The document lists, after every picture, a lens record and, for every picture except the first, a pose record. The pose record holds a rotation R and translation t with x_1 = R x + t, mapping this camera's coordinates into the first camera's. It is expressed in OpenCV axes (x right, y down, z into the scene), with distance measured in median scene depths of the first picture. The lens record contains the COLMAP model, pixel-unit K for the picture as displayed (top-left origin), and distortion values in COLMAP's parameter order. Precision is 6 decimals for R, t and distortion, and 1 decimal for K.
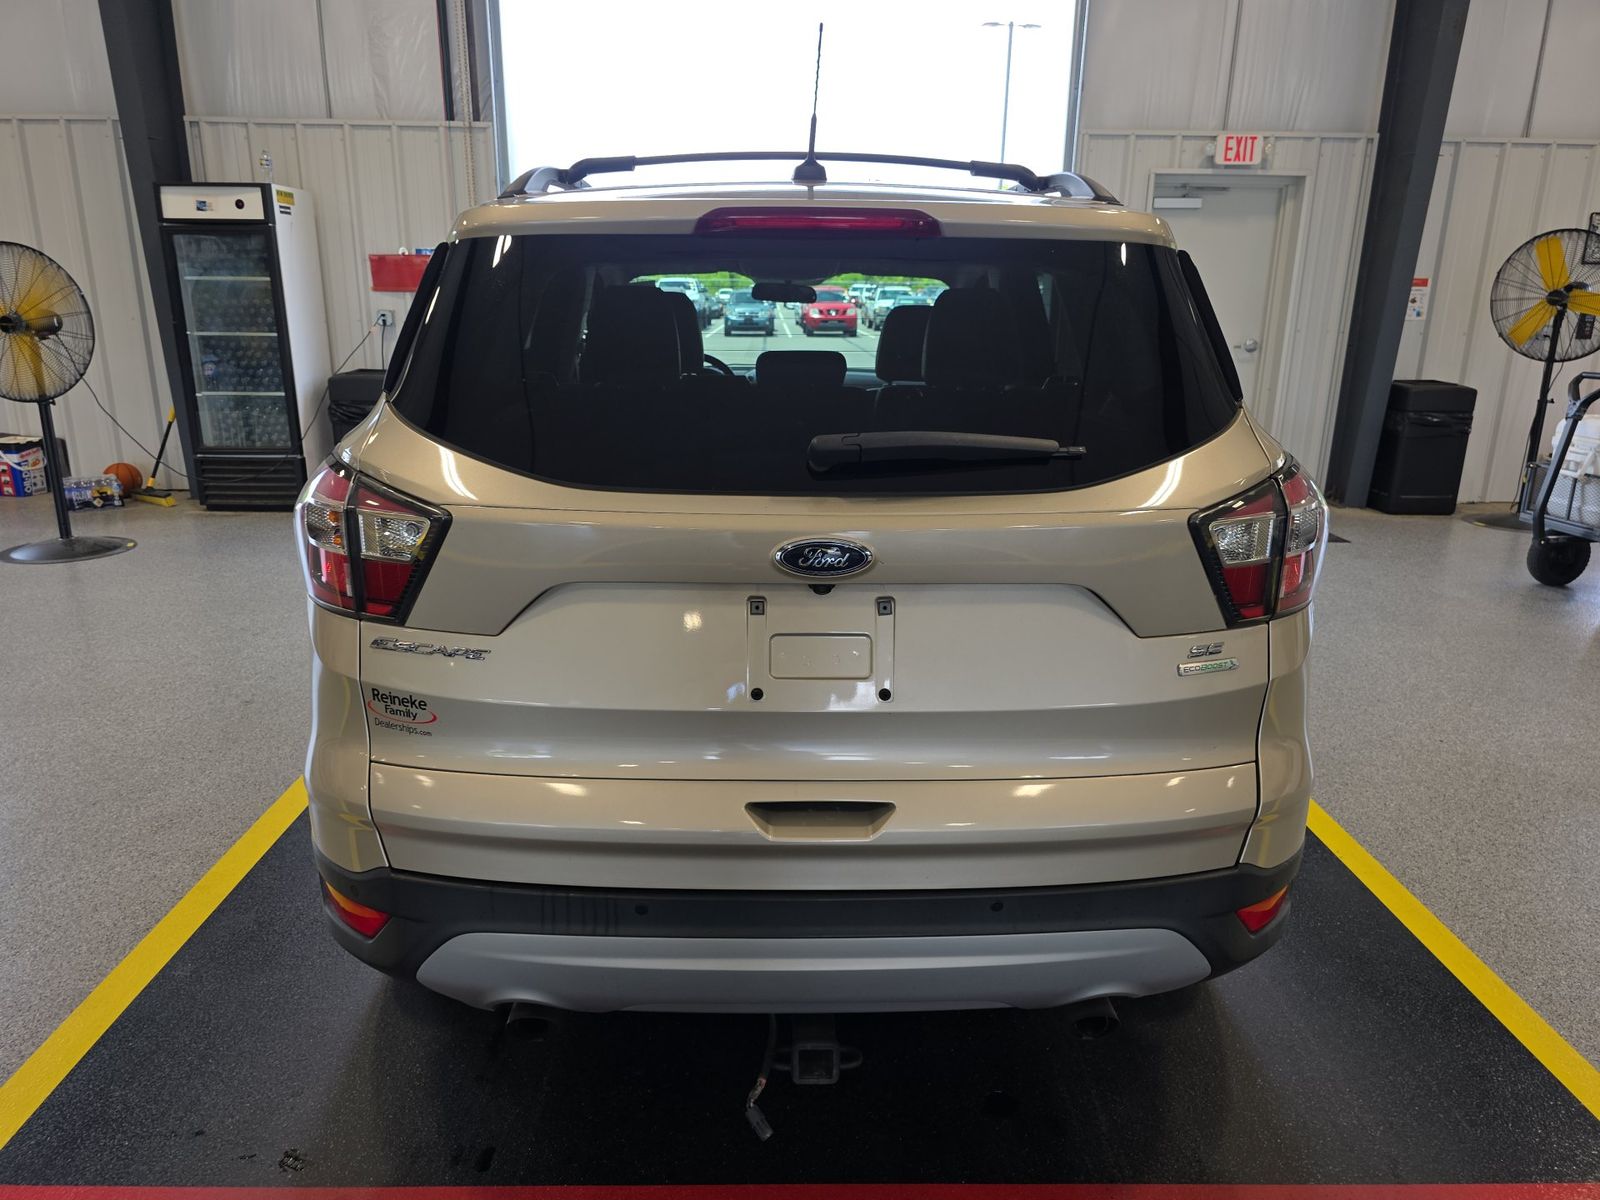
lens RADIAL K [[1080.7, 0, 789.0], [0, 1080.7, 601.2], [0, 0, 1]] dist [0.038146, -0.037778]
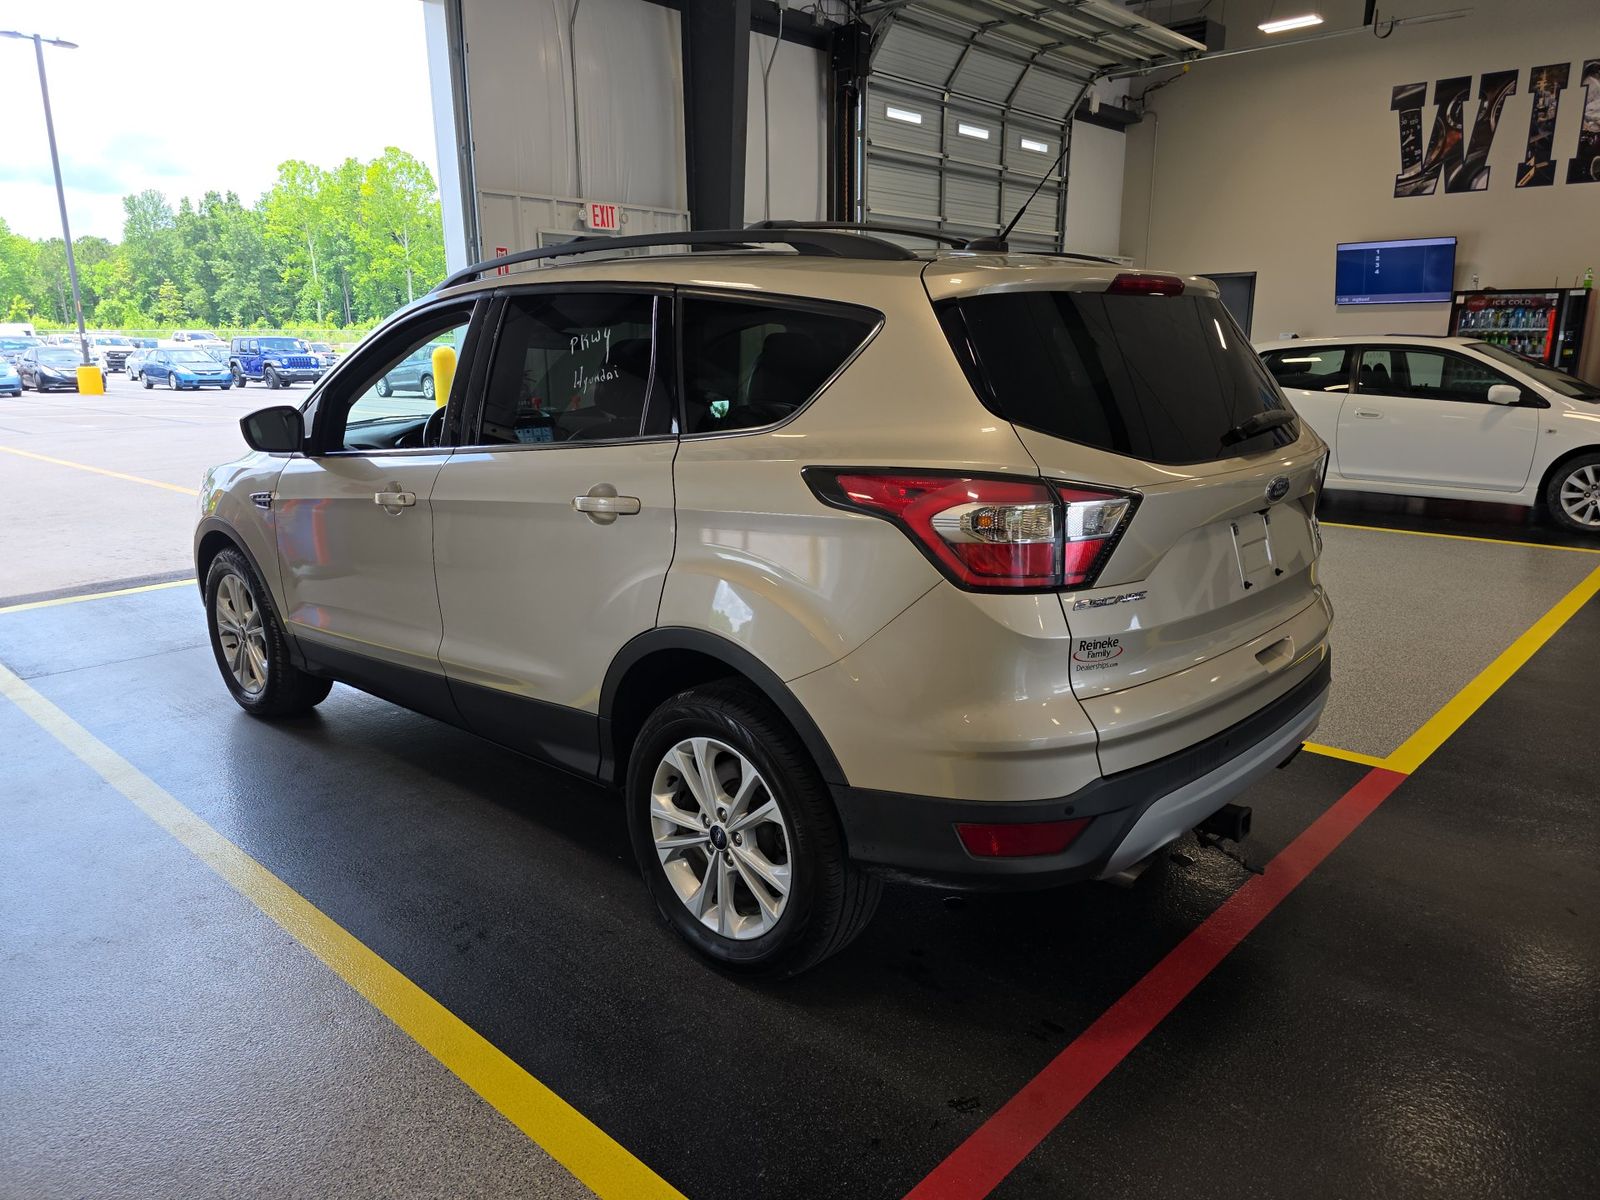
lens RADIAL K [[1080.7, 0, 789.0], [0, 1080.7, 601.2], [0, 0, 1]] dist [0.038146, -0.037778]
pose [[0.694286, -0.181489, 0.696440, -0.338430], [0.208952, 0.976832, 0.046253, -0.021864], [-0.688699, 0.113410, 0.716123, 0.070784]]
